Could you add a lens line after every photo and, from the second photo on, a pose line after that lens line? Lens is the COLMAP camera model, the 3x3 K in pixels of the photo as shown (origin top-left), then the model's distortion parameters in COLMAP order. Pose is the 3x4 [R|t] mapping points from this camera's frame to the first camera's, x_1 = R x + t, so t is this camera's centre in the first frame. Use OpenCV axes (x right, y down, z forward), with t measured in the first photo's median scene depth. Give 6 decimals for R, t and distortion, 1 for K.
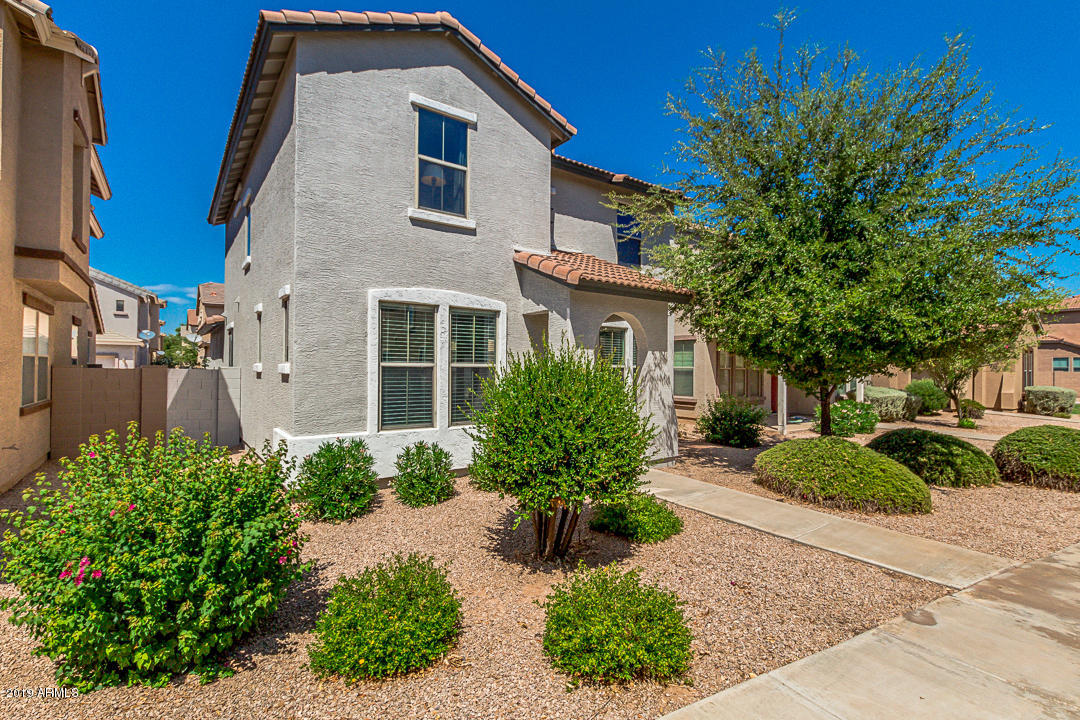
lens RADIAL K [[496.3, 0, 544.5], [0, 496.3, 363.5], [0, 0, 1]] dist [0.005391, -0.002014]
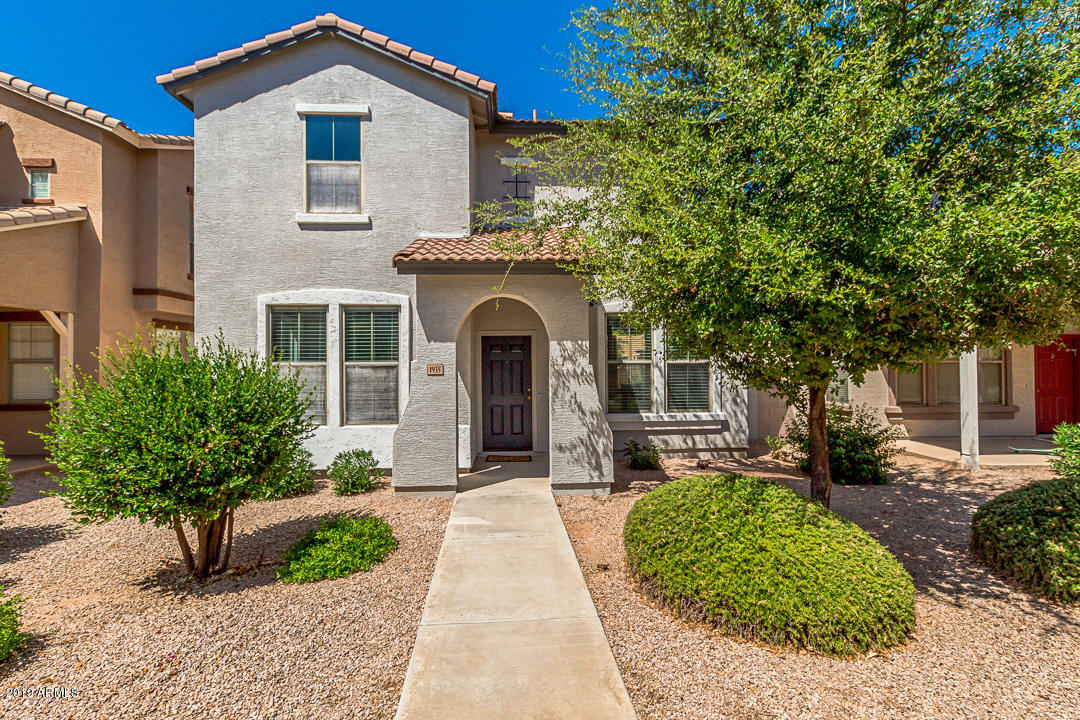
lens RADIAL K [[496.3, 0, 541.7], [0, 496.3, 361.3], [0, 0, 1]] dist [0.005391, -0.002014]
pose [[0.837355, -0.019896, -0.546298, 0.702323], [0.019110, 0.999792, -0.007120, 0.013825], [0.546326, -0.004478, 0.837561, 0.390461]]
